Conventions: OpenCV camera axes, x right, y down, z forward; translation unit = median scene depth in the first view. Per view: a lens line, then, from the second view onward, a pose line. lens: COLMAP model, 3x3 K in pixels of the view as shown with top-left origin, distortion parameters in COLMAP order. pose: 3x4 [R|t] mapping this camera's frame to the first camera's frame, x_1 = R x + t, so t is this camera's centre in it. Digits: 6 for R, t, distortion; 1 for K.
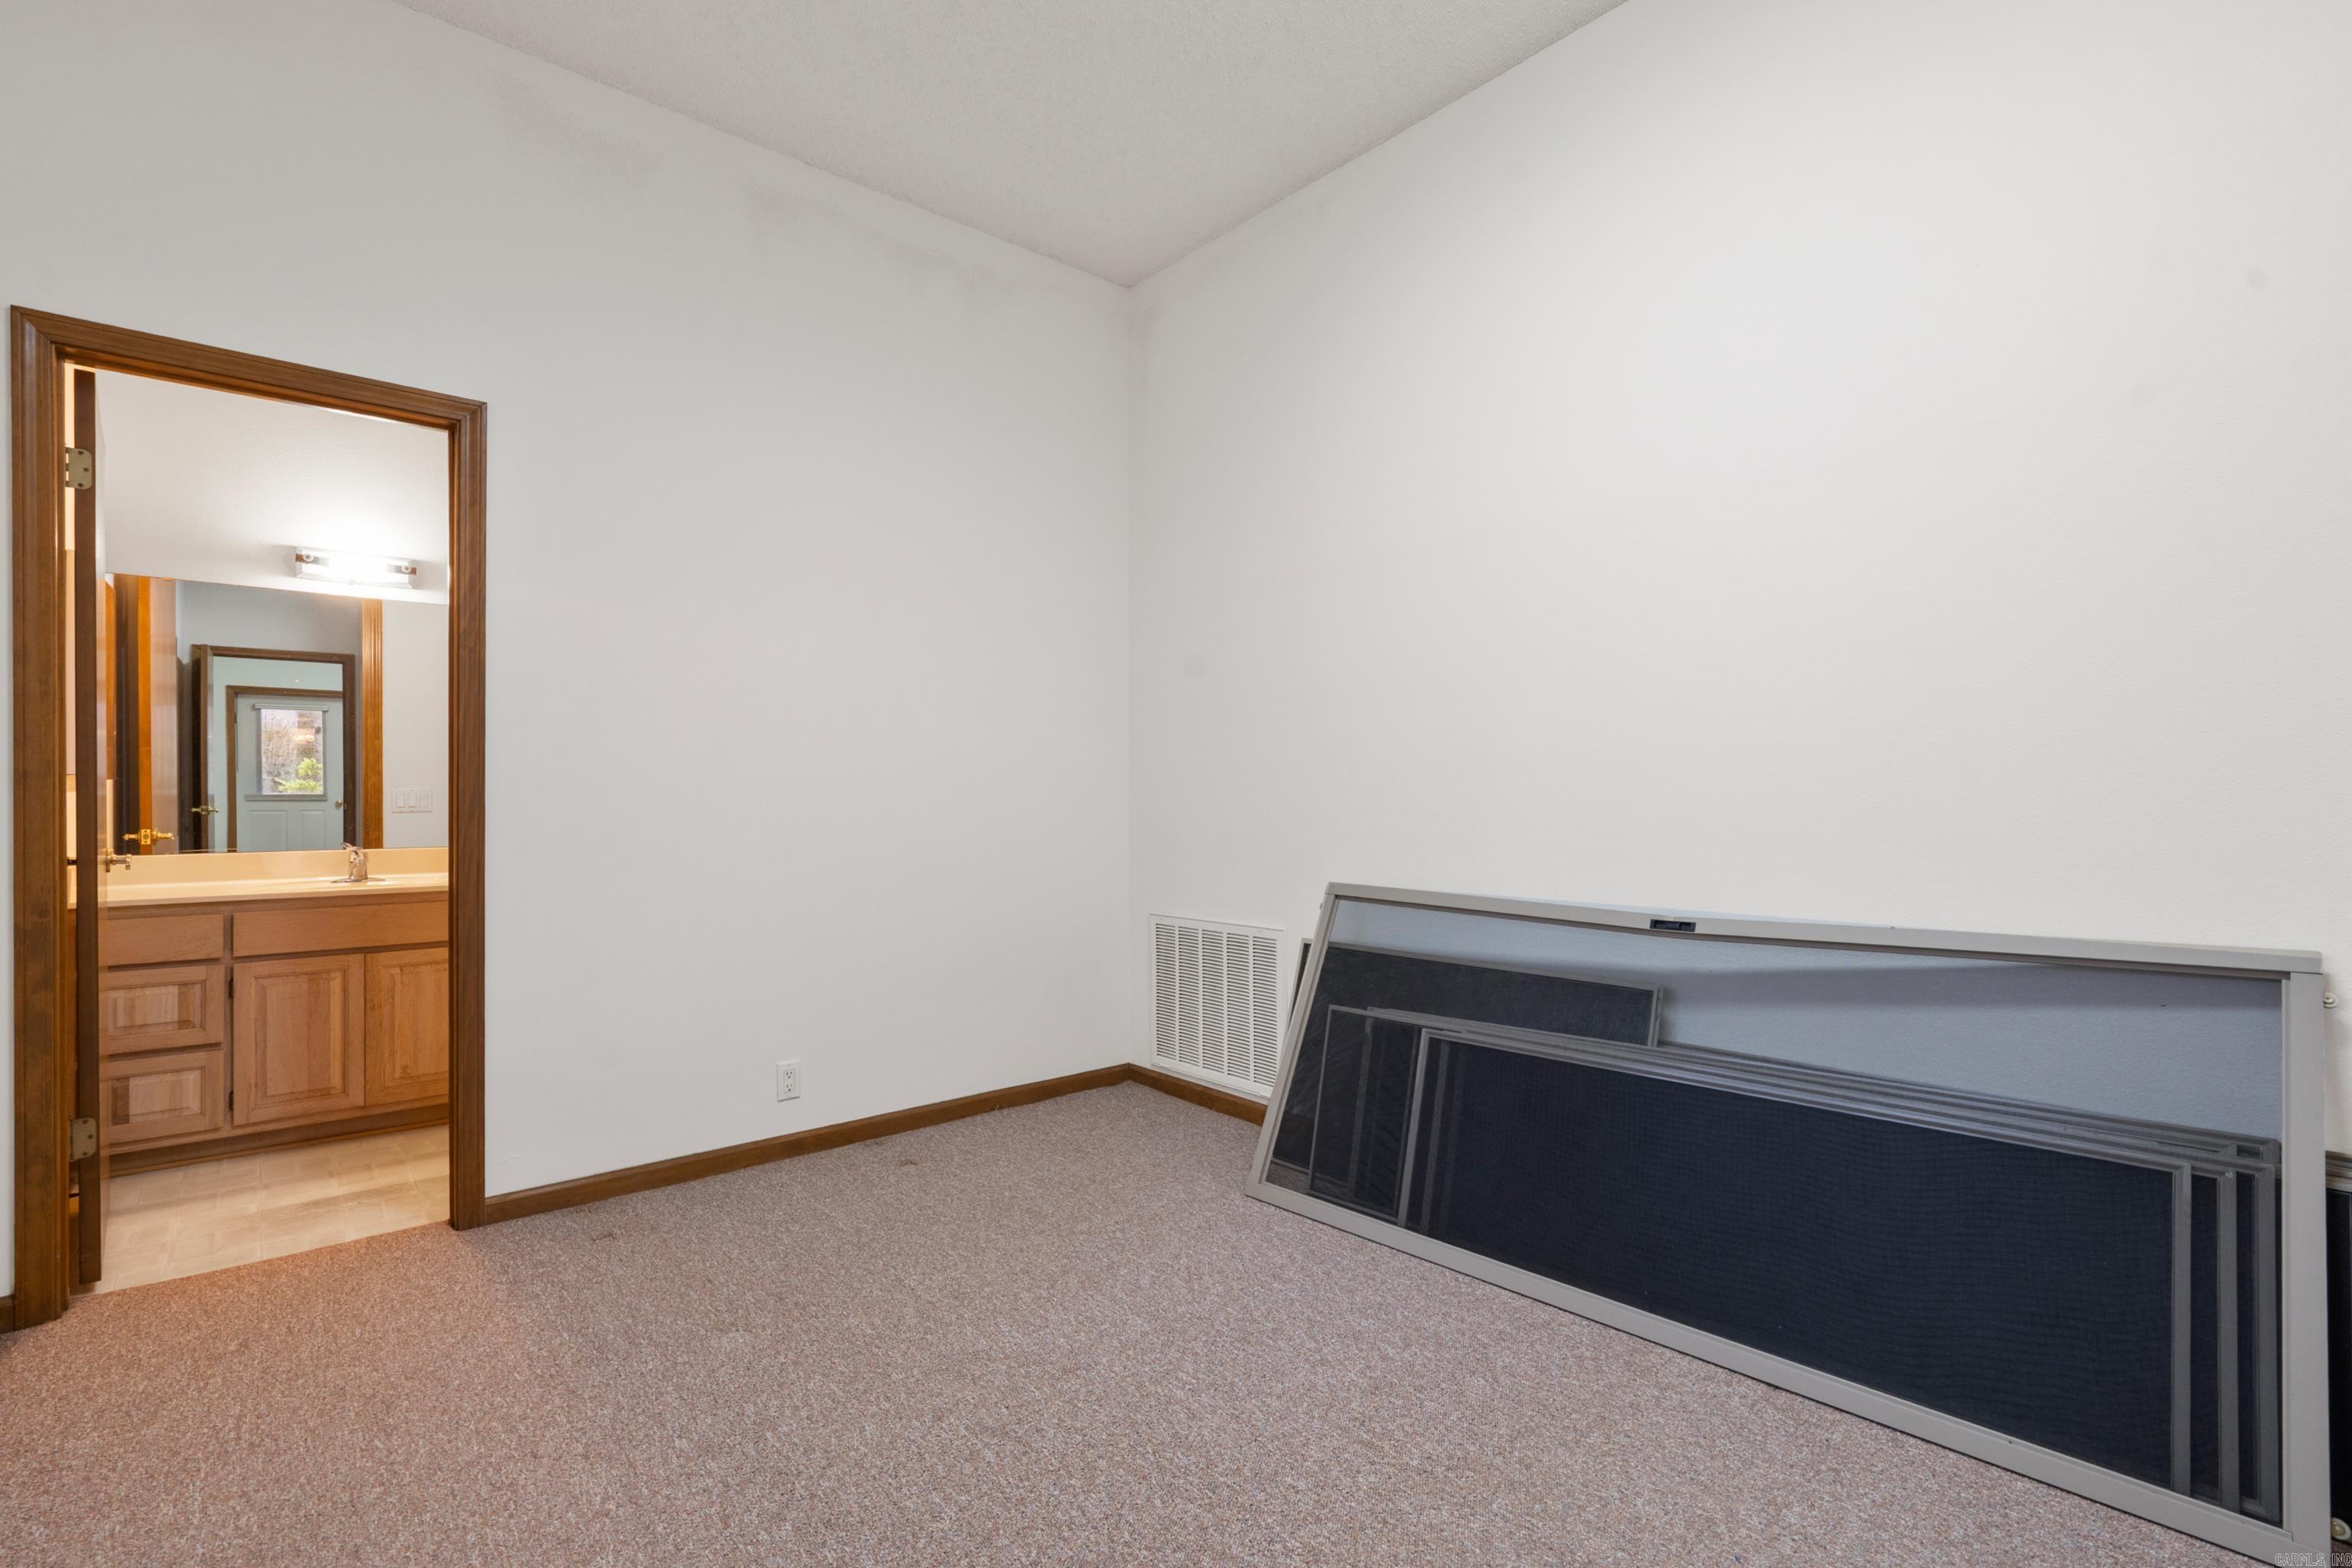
lens RADIAL K [[1080.8, 0, 1173.9], [0, 1080.8, 790.7], [0, 0, 1]] dist [0.003978, -0.000015]
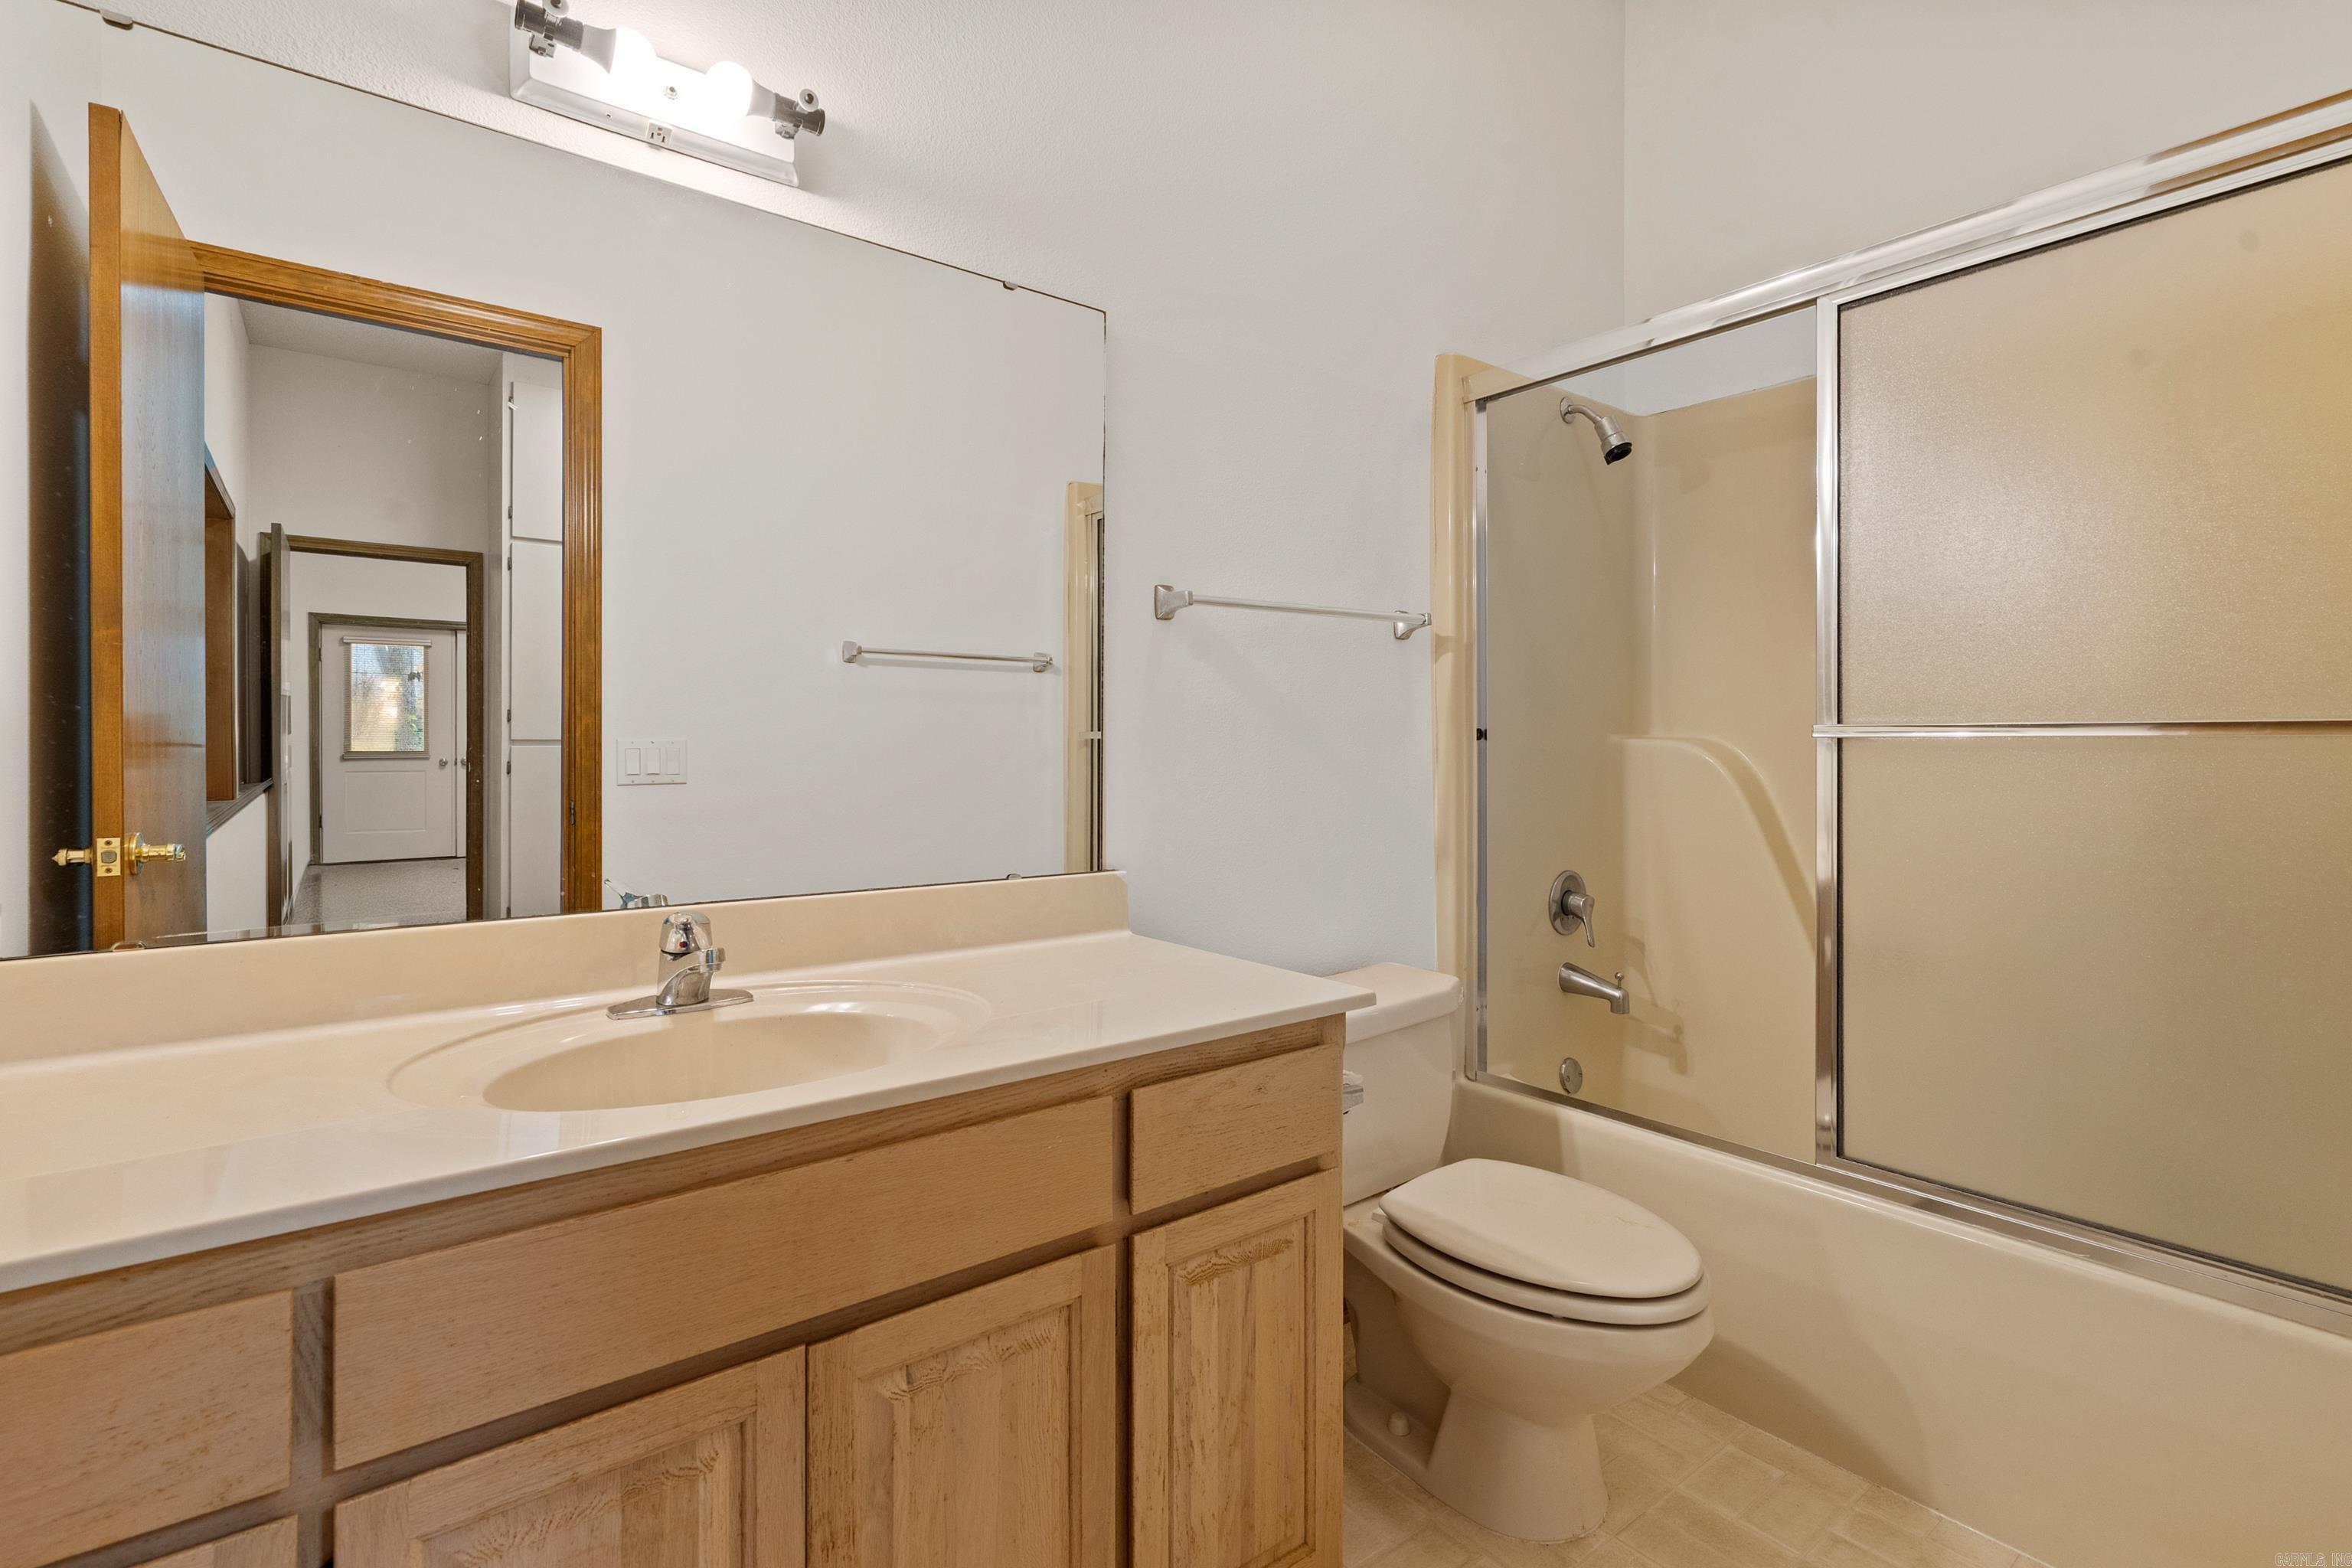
lens RADIAL K [[1080.8, 0, 1178.6], [0, 1080.8, 748.8], [0, 0, 1]] dist [0.003978, -0.000015]
pose [[0.999129, 0.001822, -0.041693, -0.657401], [-0.001845, 0.999998, -0.000519, 0.003455], [0.041692, 0.000596, 0.999130, 0.752596]]
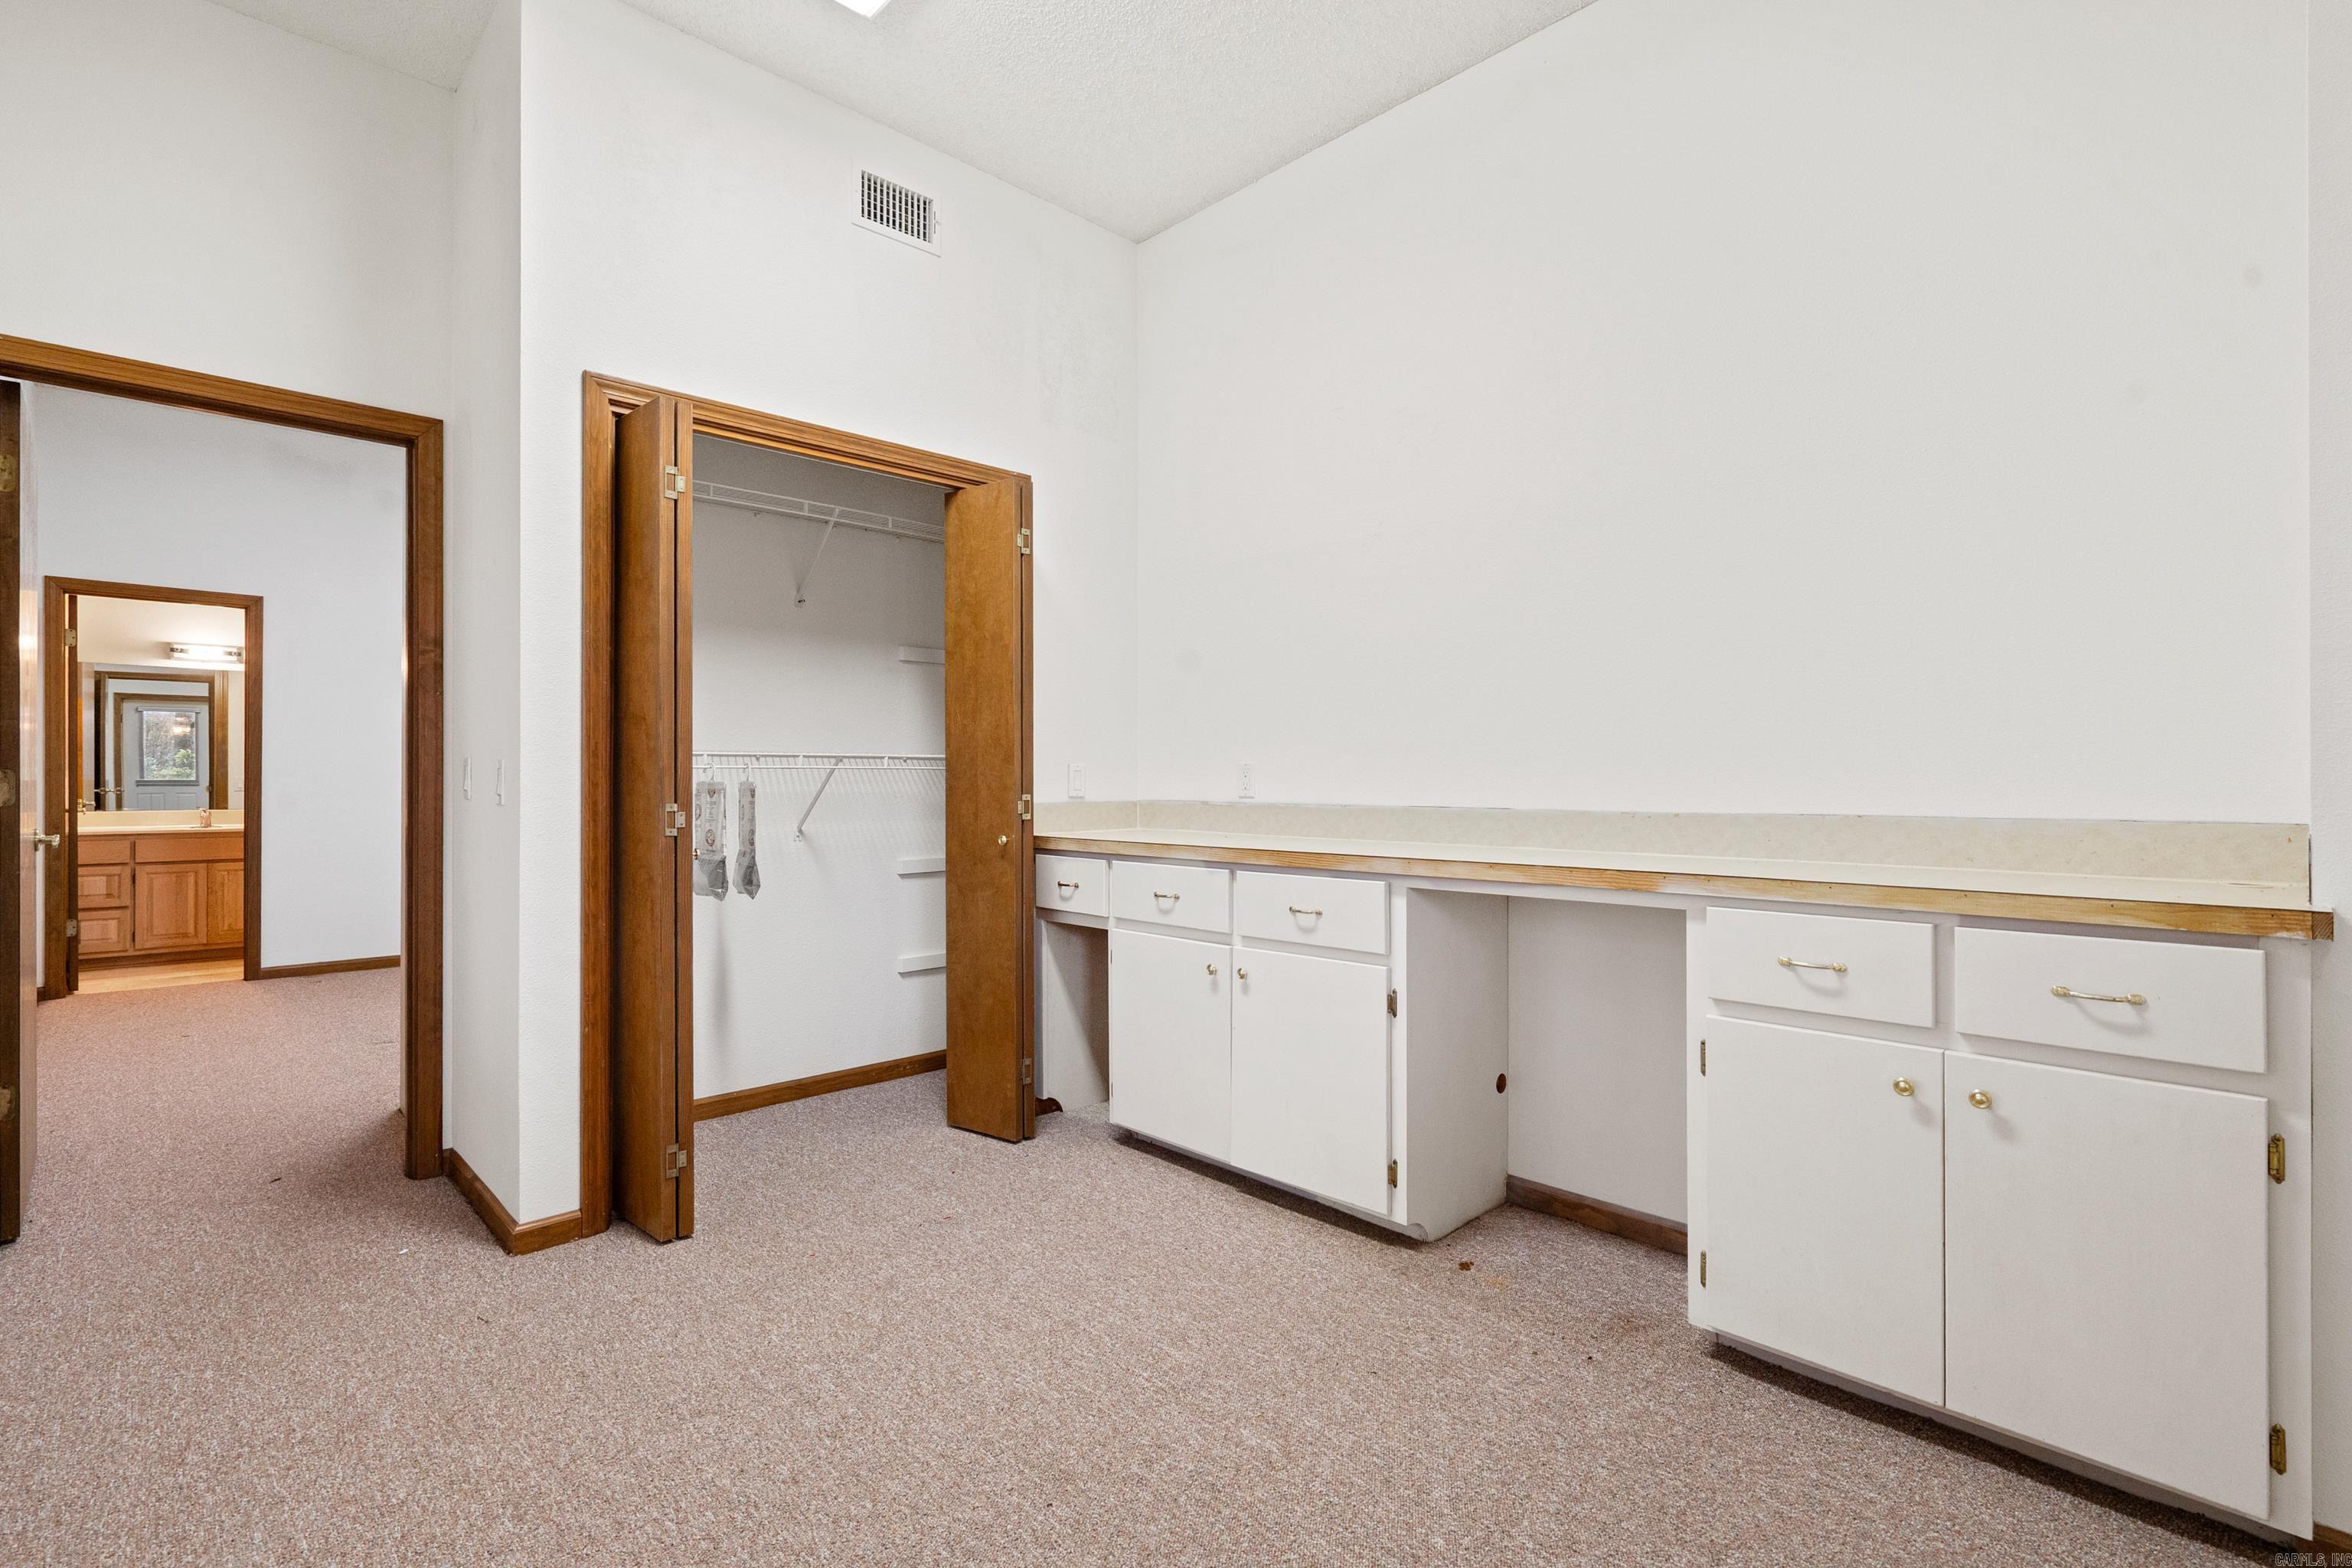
lens RADIAL K [[1080.8, 0, 1169.0], [0, 1080.8, 772.9], [0, 0, 1]] dist [0.003978, -0.000015]
pose [[0.998149, 0.000692, 0.060806, 0.833864], [-0.000473, 0.999993, -0.003613, -0.001815], [-0.060808, 0.003578, 0.998143, -1.017523]]
